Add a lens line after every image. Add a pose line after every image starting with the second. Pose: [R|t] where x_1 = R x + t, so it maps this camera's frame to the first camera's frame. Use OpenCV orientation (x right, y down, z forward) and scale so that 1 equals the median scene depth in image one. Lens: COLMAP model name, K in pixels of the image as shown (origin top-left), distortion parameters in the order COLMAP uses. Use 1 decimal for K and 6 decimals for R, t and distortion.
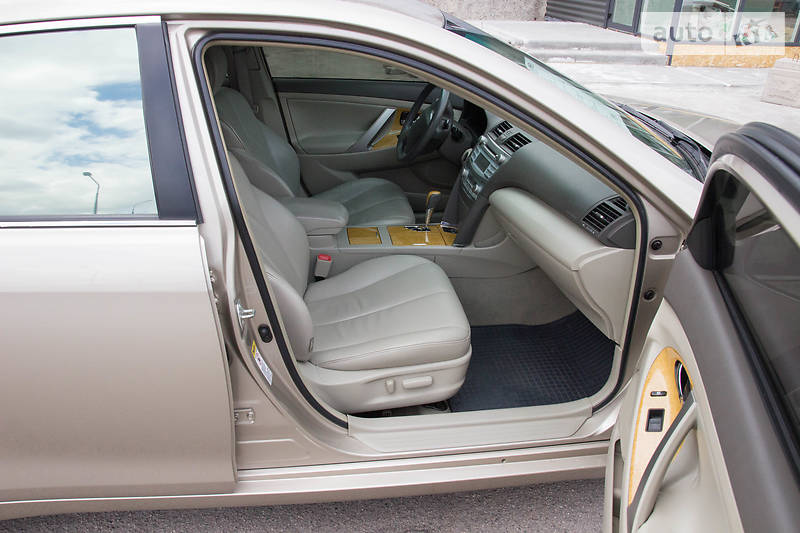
lens RADIAL K [[624.9, 0, 382.4], [0, 624.9, 267.9], [0, 0, 1]] dist [-0.143312, 0.097595]
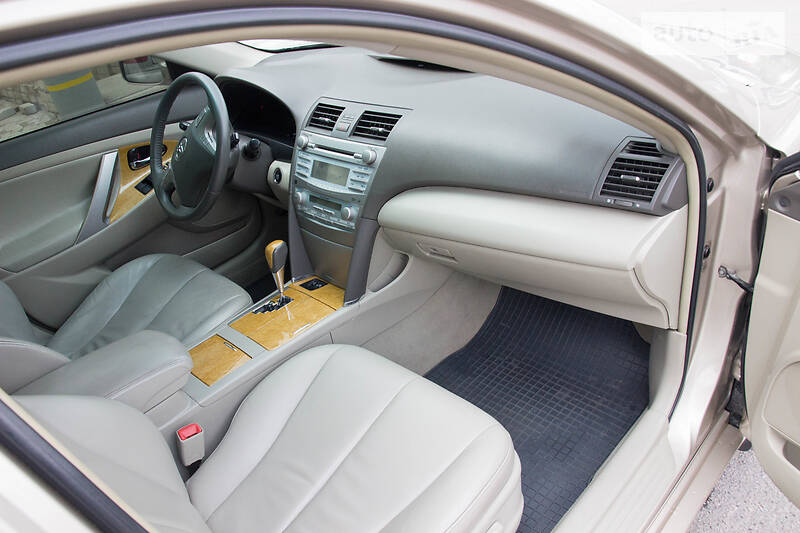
lens RADIAL K [[624.9, 0, 382.4], [0, 624.9, 267.9], [0, 0, 1]] dist [-0.143312, 0.097595]
pose [[0.767508, -0.445291, 0.461137, -0.146876], [0.429021, 0.891314, 0.146630, -0.154839], [-0.476311, 0.085298, 0.875130, 0.408904]]
